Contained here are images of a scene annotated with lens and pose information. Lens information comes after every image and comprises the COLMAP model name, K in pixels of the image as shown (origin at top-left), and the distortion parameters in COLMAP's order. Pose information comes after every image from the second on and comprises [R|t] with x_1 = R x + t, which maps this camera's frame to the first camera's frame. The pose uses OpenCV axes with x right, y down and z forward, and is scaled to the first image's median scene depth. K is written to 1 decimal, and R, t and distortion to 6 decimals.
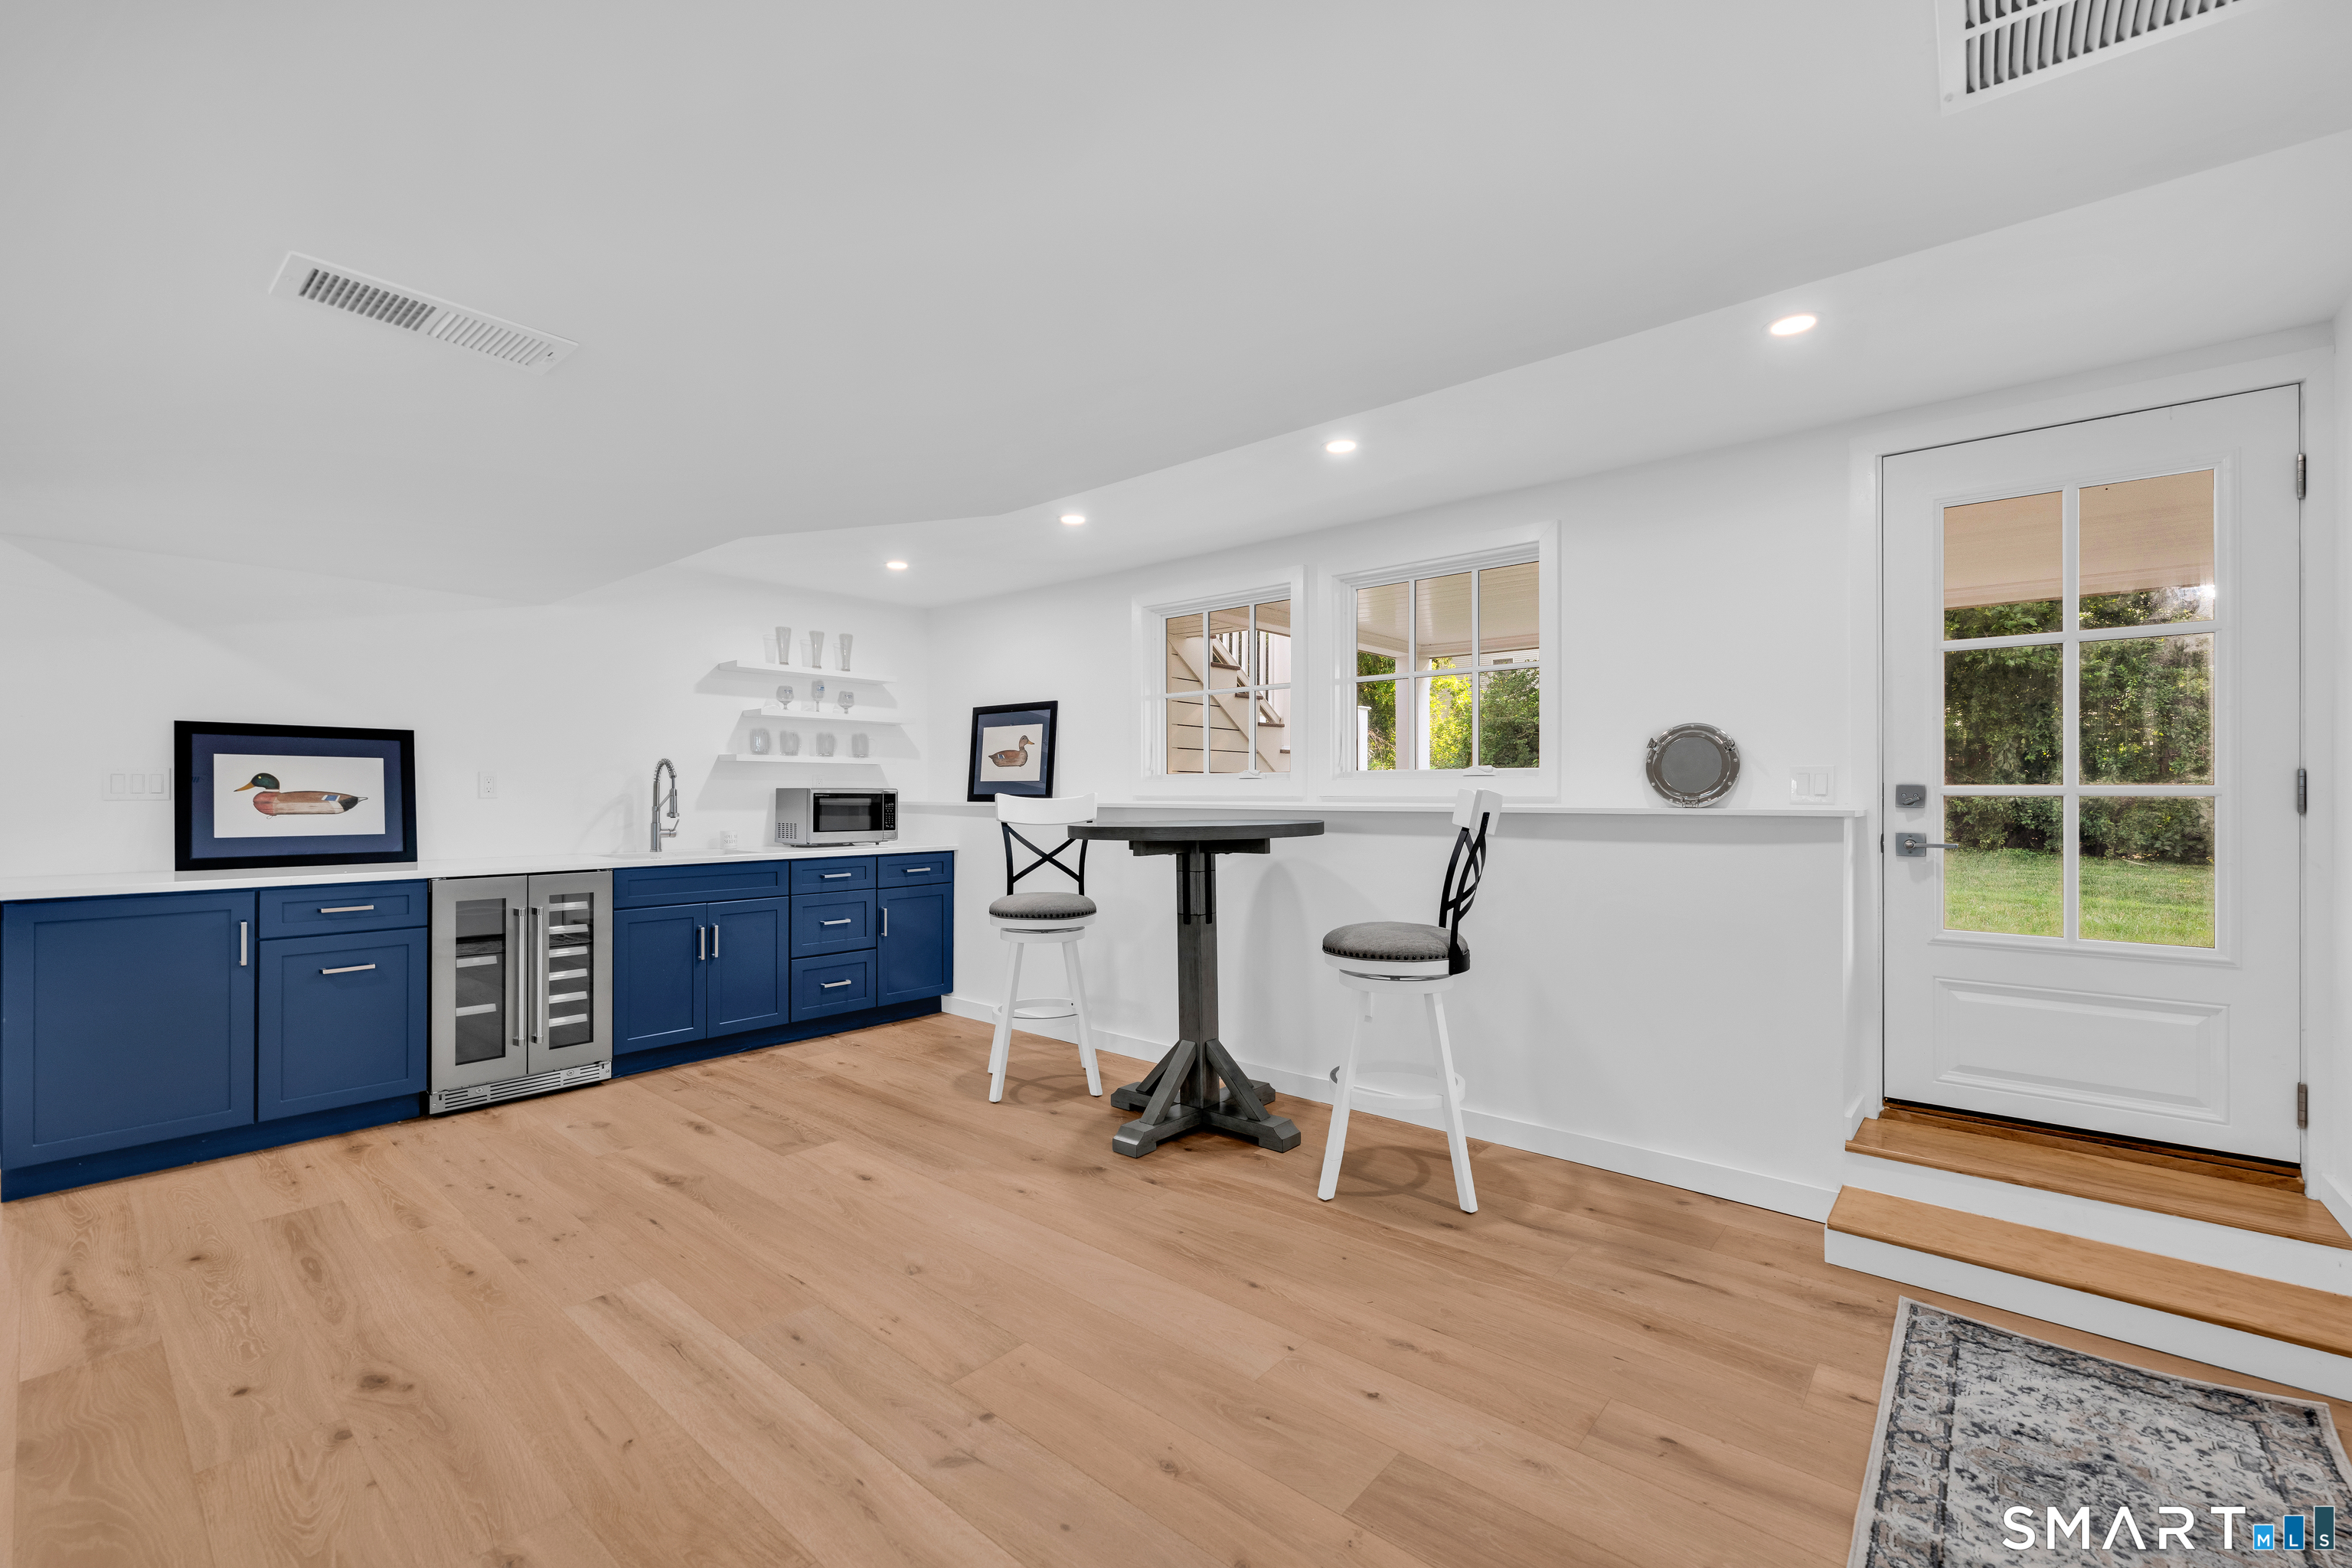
lens RADIAL K [[965.8, 0, 1179.2], [0, 965.8, 789.1], [0, 0, 1]] dist [-0.004560, -0.000032]
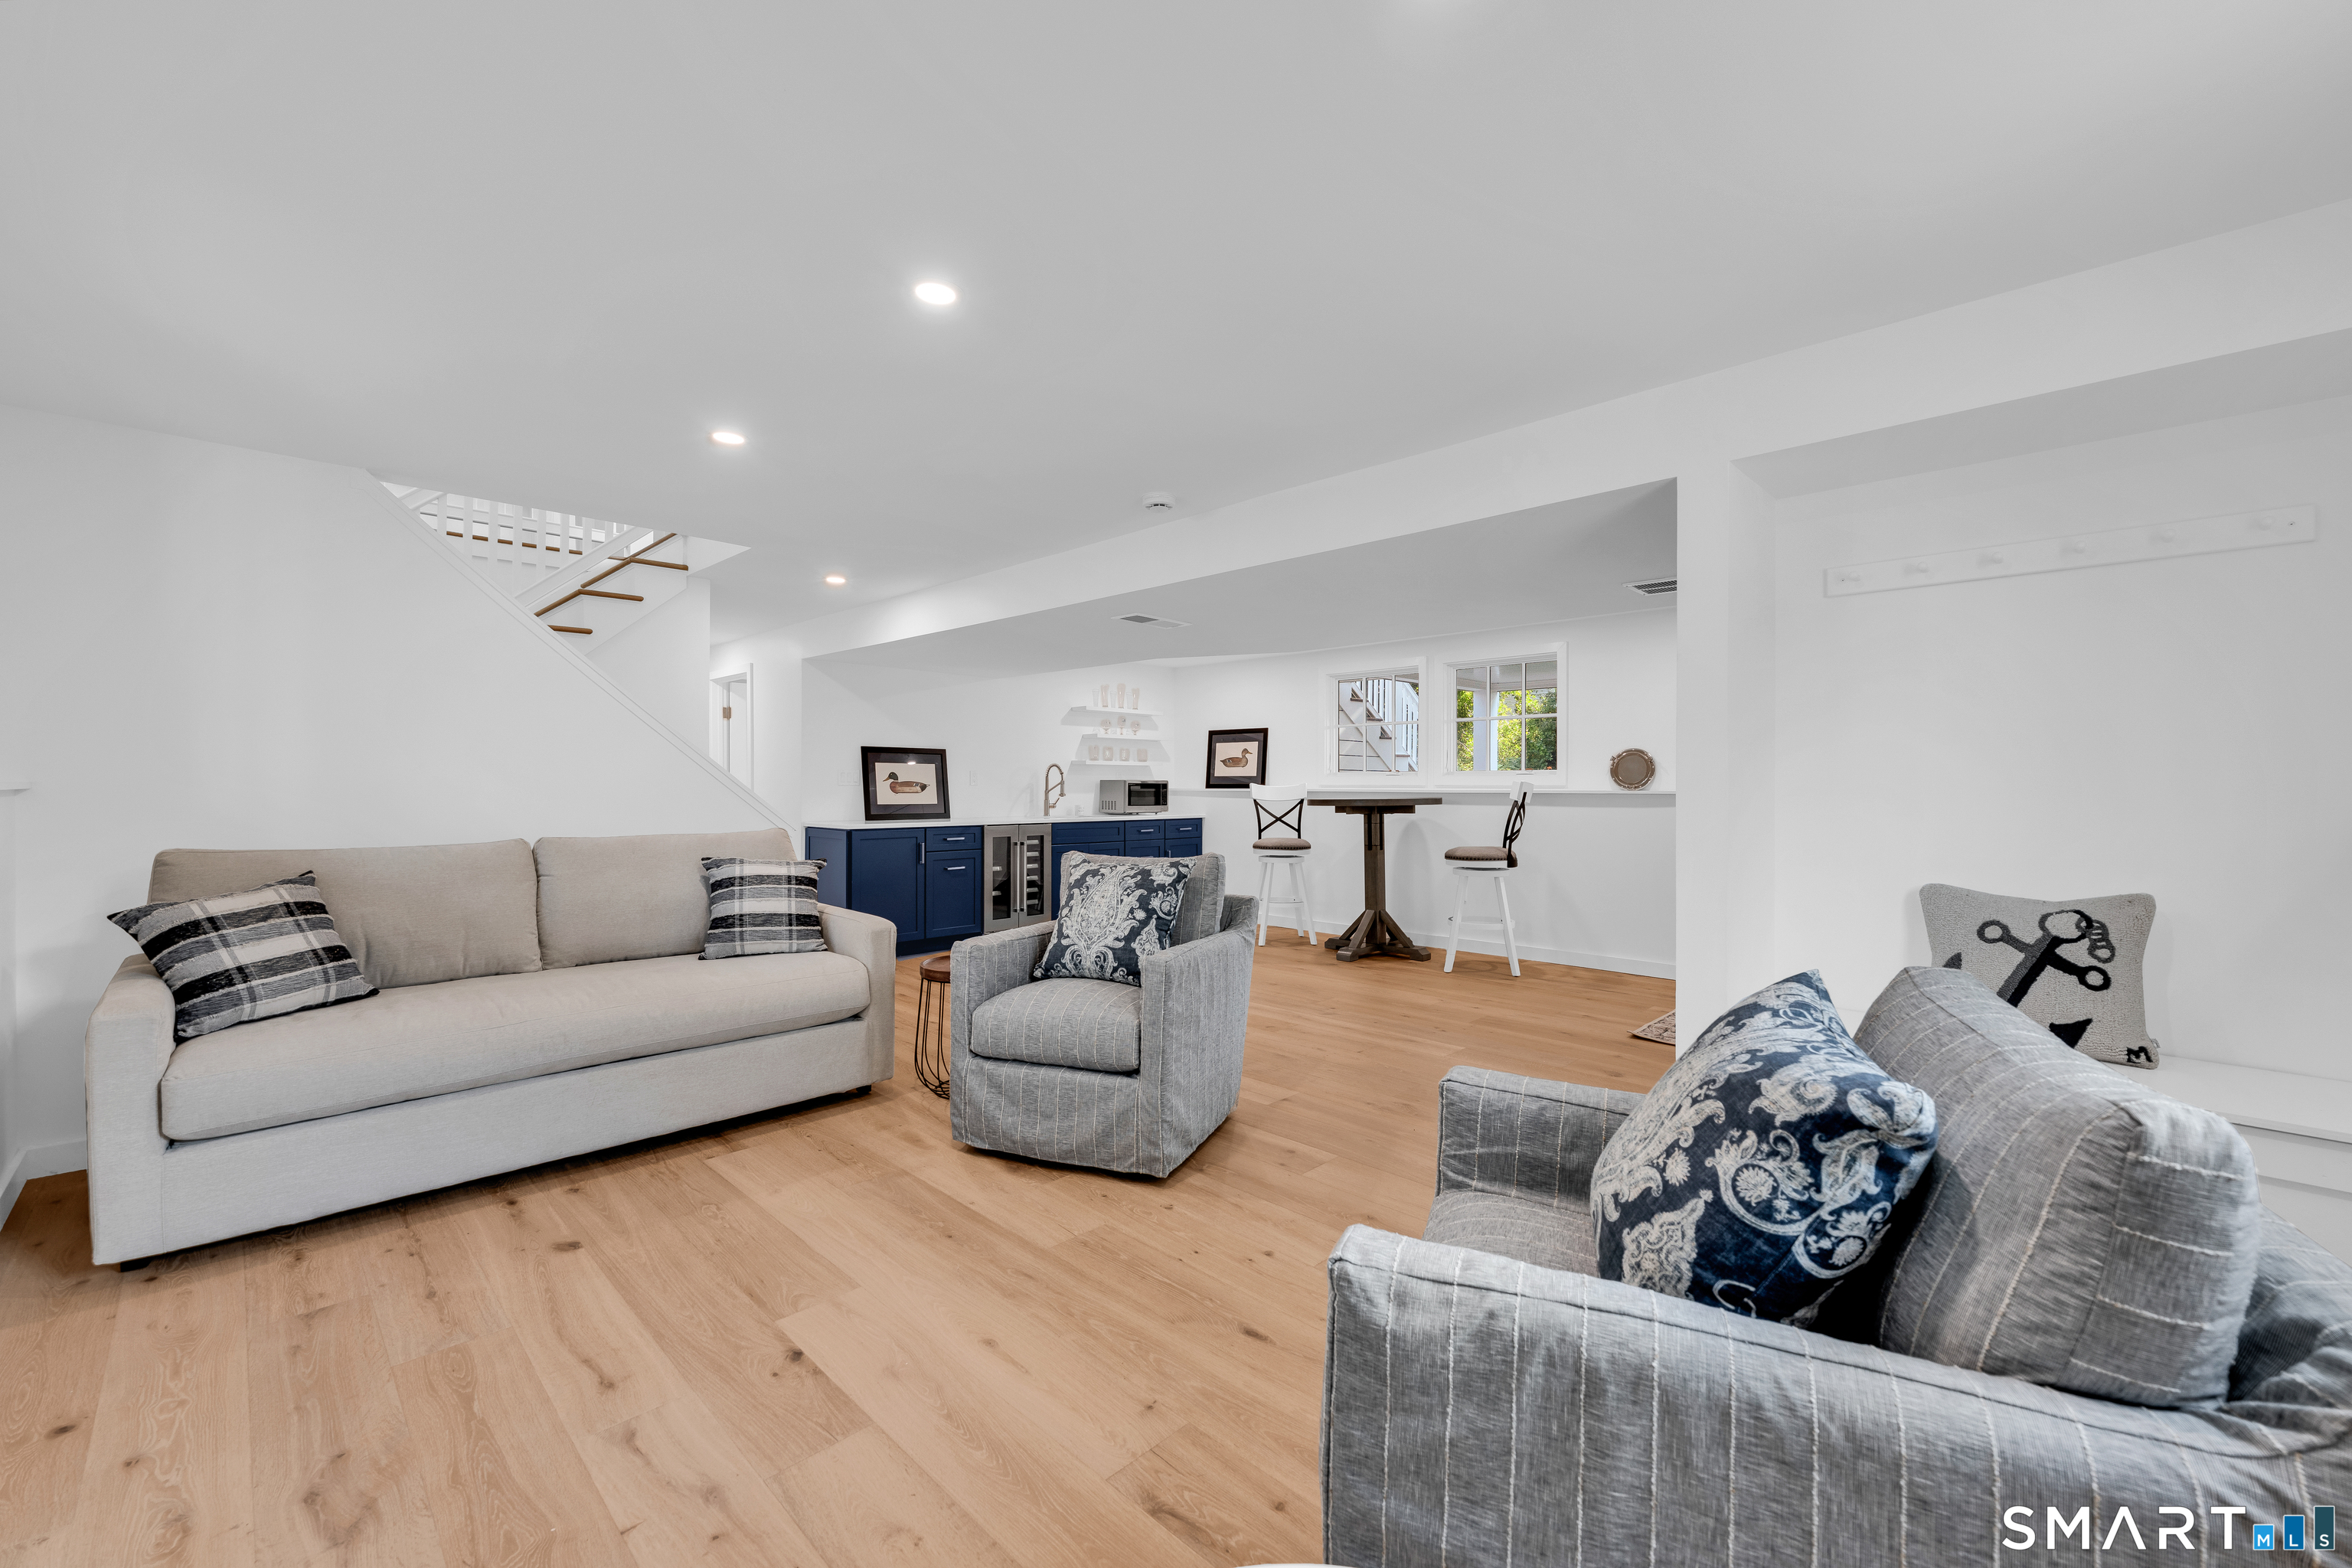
lens RADIAL K [[915.3, 0, 1166.7], [0, 915.3, 783.2], [0, 0, 1]] dist [0.004056, 0.000027]
pose [[0.995826, 0.001530, -0.091258, -0.207592], [-0.001347, 0.999997, 0.002073, 0.001522], [0.091261, -0.001941, 0.995825, -0.788977]]
